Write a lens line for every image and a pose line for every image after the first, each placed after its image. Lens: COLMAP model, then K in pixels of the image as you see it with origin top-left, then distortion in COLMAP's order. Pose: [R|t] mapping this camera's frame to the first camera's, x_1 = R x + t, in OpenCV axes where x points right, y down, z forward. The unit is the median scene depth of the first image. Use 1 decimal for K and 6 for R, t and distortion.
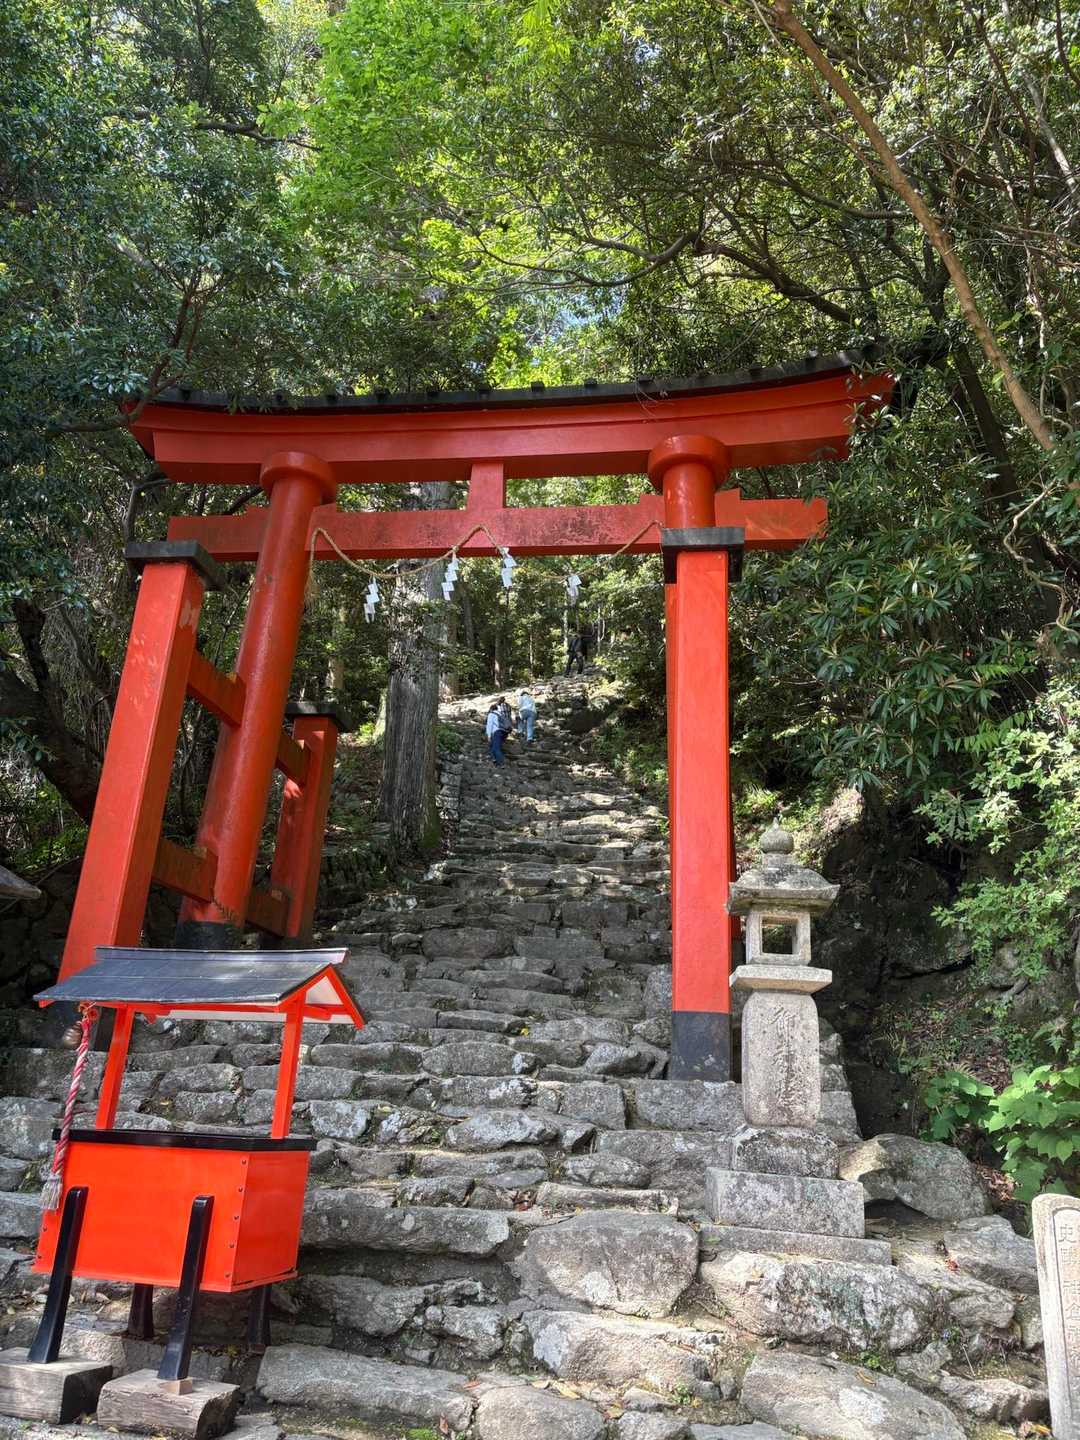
lens RADIAL K [[1107.6, 0, 540.0], [0, 1107.6, 720.0], [0, 0, 1]] dist [-0.005343, 0.007447]
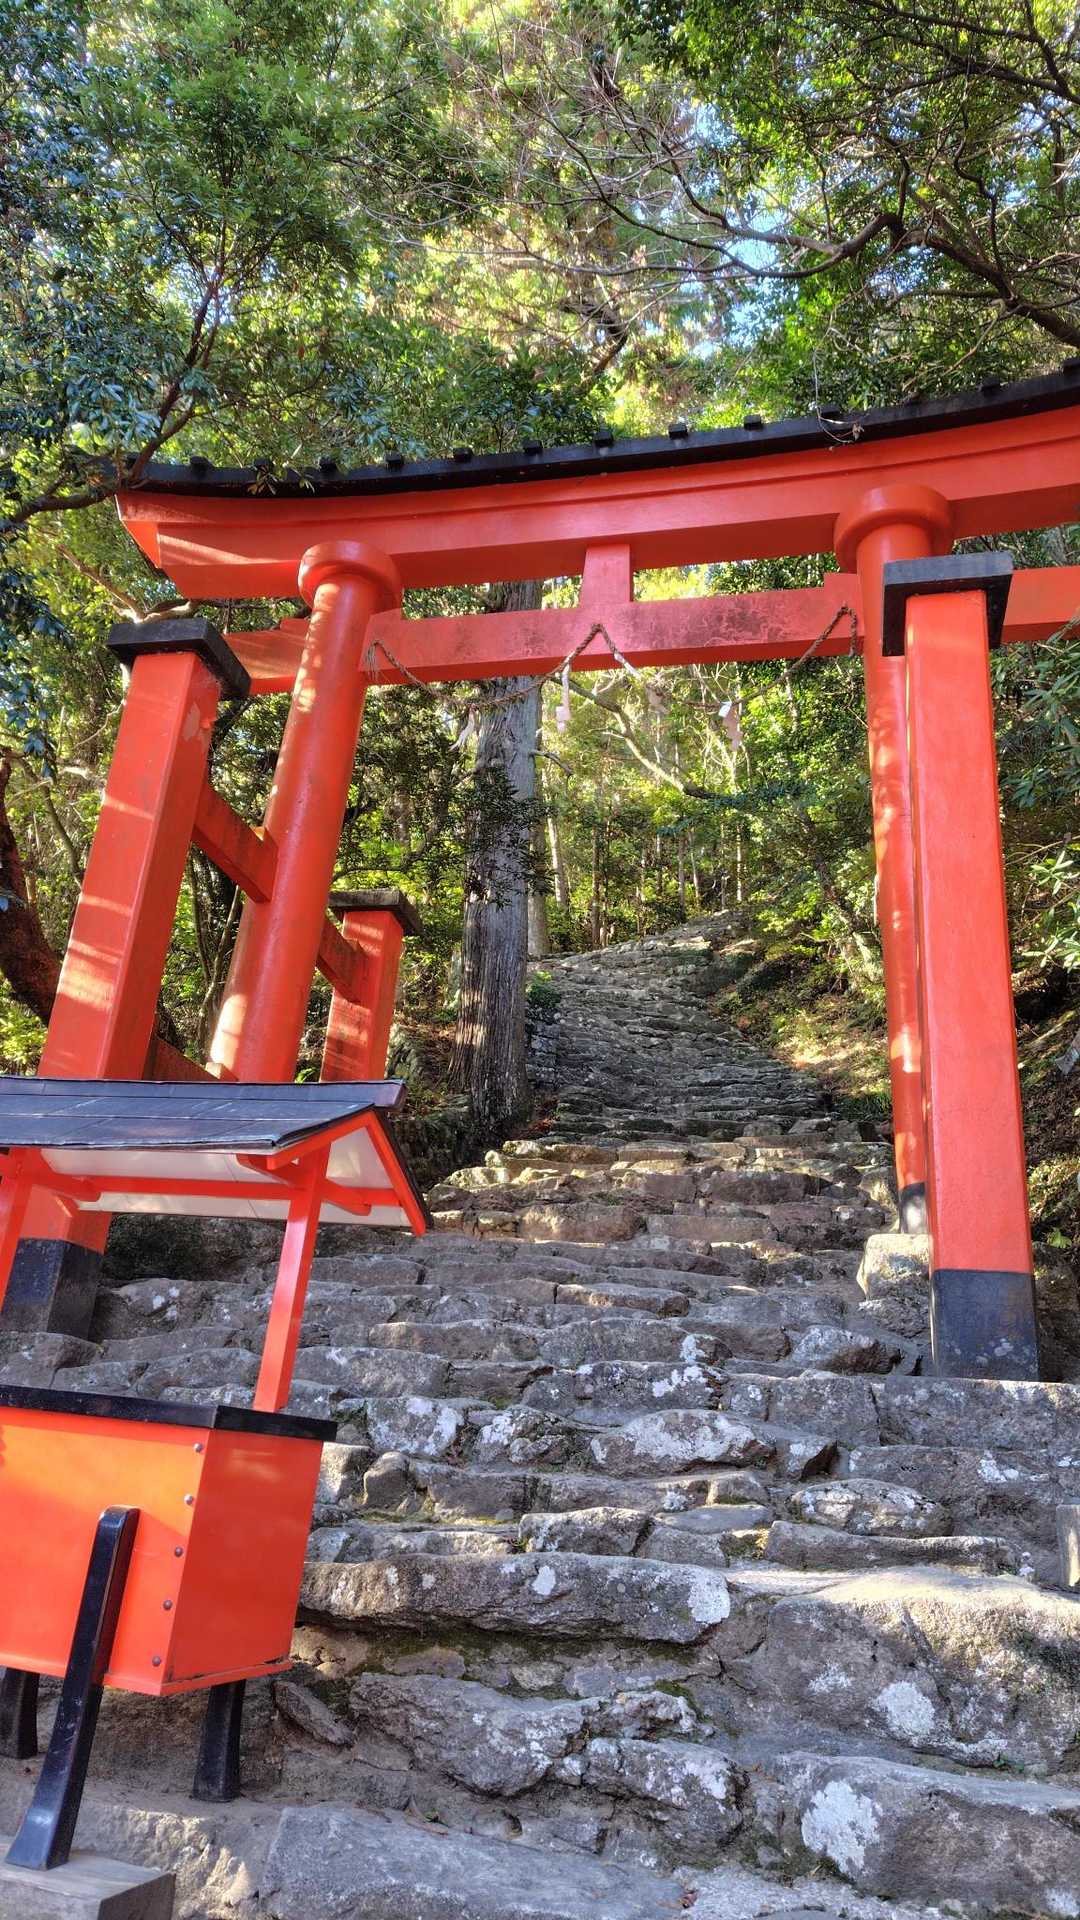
lens RADIAL K [[1336.2, 0, 540.0], [0, 1336.2, 960.0], [0, 0, 1]] dist [0.058503, -0.098850]
pose [[0.997125, -0.009644, -0.075160, -0.053428], [0.006745, 0.999227, -0.038736, 0.135767], [0.075475, 0.038118, 0.996419, 0.254358]]
